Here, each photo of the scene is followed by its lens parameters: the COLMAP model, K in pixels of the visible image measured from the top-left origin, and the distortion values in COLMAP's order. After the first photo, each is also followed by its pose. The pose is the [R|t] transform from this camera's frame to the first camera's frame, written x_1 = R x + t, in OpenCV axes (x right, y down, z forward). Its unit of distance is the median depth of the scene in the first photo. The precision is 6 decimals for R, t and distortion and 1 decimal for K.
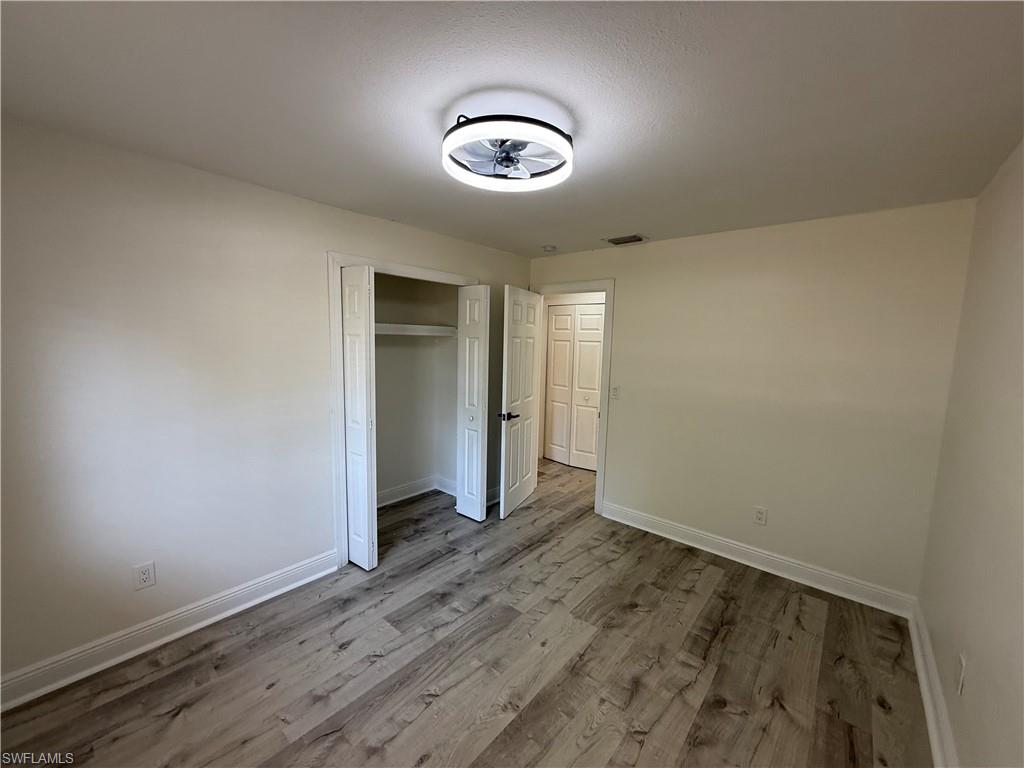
lens RADIAL K [[407.8, 0, 508.9], [0, 407.8, 383.9], [0, 0, 1]] dist [0.000422, 0.000090]
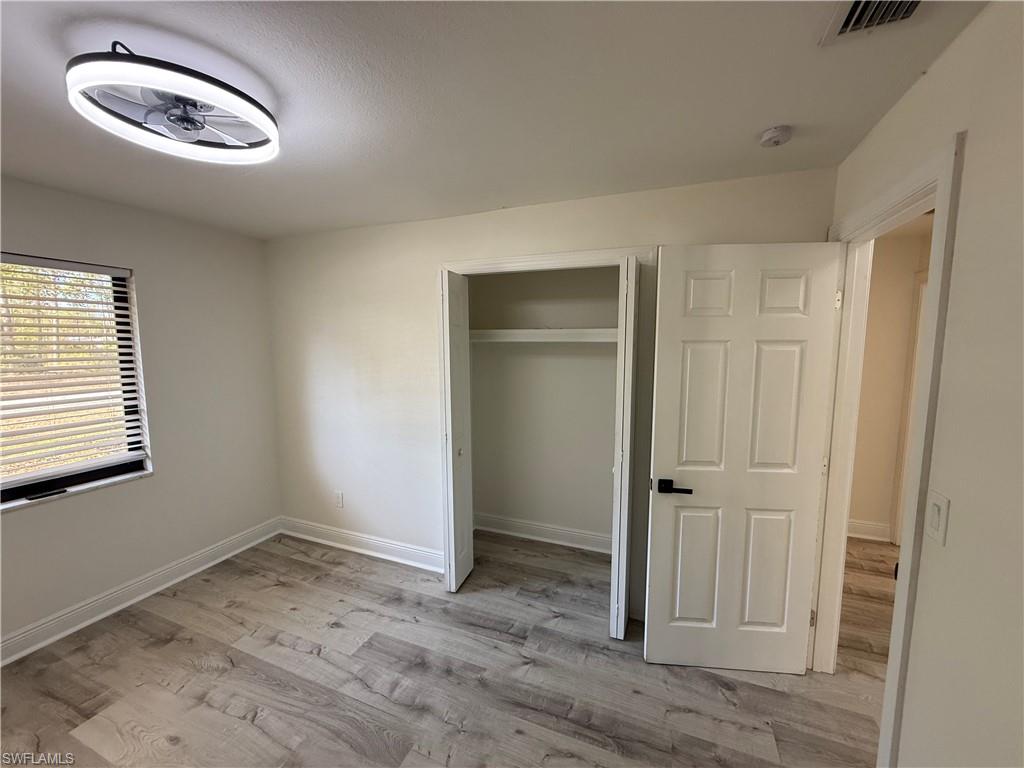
lens RADIAL K [[407.8, 0, 508.9], [0, 407.8, 383.9], [0, 0, 1]] dist [0.000422, 0.000090]
pose [[0.320919, 0.073244, -0.944270, 0.707971], [-0.099242, 0.994117, 0.043382, -0.096619], [0.941893, 0.079789, 0.326300, 0.984160]]
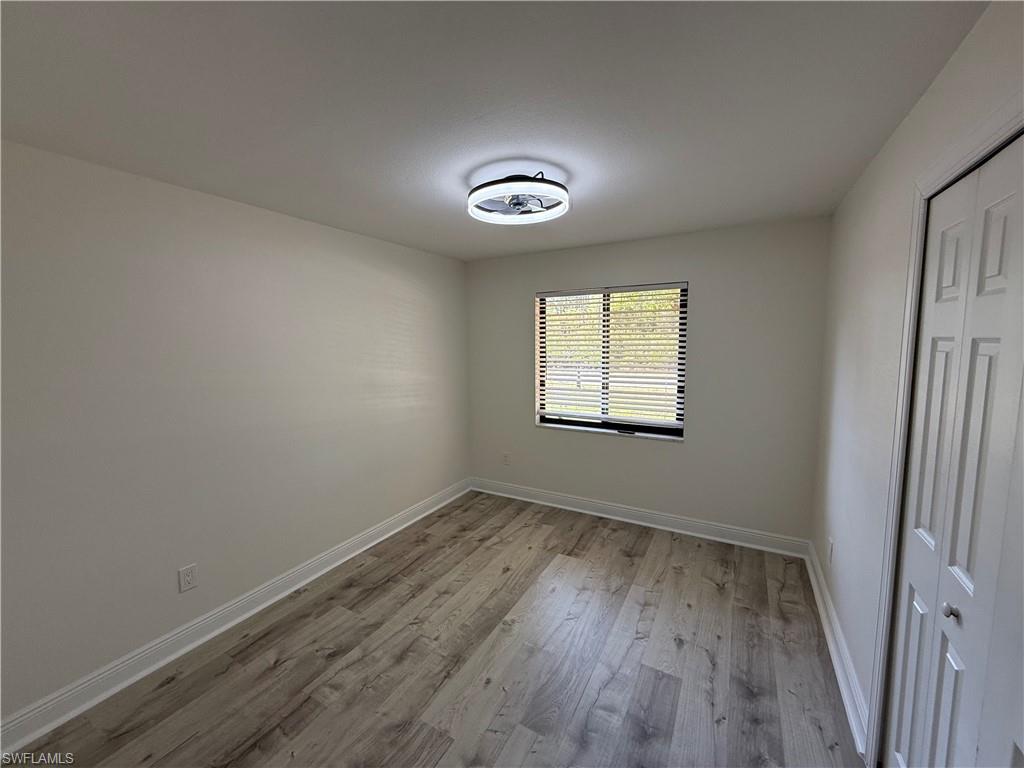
lens RADIAL K [[407.8, 0, 508.9], [0, 407.8, 383.9], [0, 0, 1]] dist [0.000422, 0.000090]
pose [[-0.981237, 0.010500, -0.192519, 0.200823], [-0.031262, 0.976639, 0.212602, -0.190666], [0.190254, 0.214632, -0.957986, 1.687945]]
